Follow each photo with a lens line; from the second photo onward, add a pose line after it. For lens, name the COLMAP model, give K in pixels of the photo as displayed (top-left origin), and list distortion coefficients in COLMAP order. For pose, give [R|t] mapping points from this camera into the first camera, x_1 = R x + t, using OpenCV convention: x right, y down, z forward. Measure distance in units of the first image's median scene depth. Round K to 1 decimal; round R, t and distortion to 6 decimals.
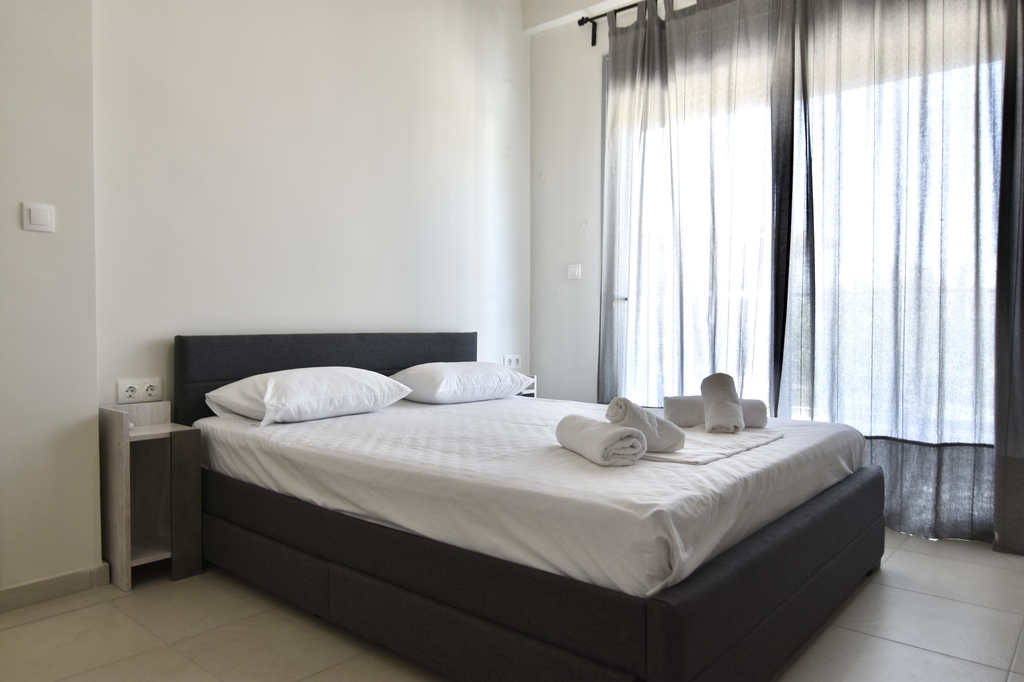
lens RADIAL K [[729.4, 0, 512.0], [0, 729.4, 341.0], [0, 0, 1]] dist [-0.001368, -0.030870]
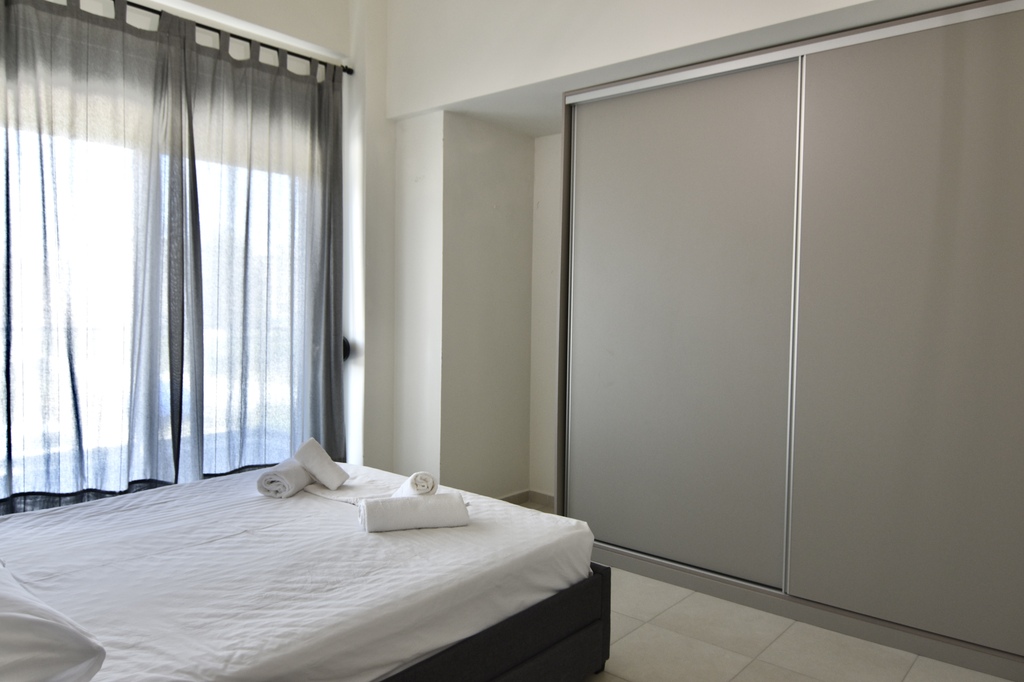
lens RADIAL K [[729.4, 0, 512.0], [0, 729.4, 341.0], [0, 0, 1]] dist [-0.001368, -0.030870]
pose [[-0.020726, -0.051902, 0.998437, -0.734051], [0.007244, 0.998618, 0.052061, -0.138566], [-0.999759, 0.008311, -0.020321, 0.605024]]
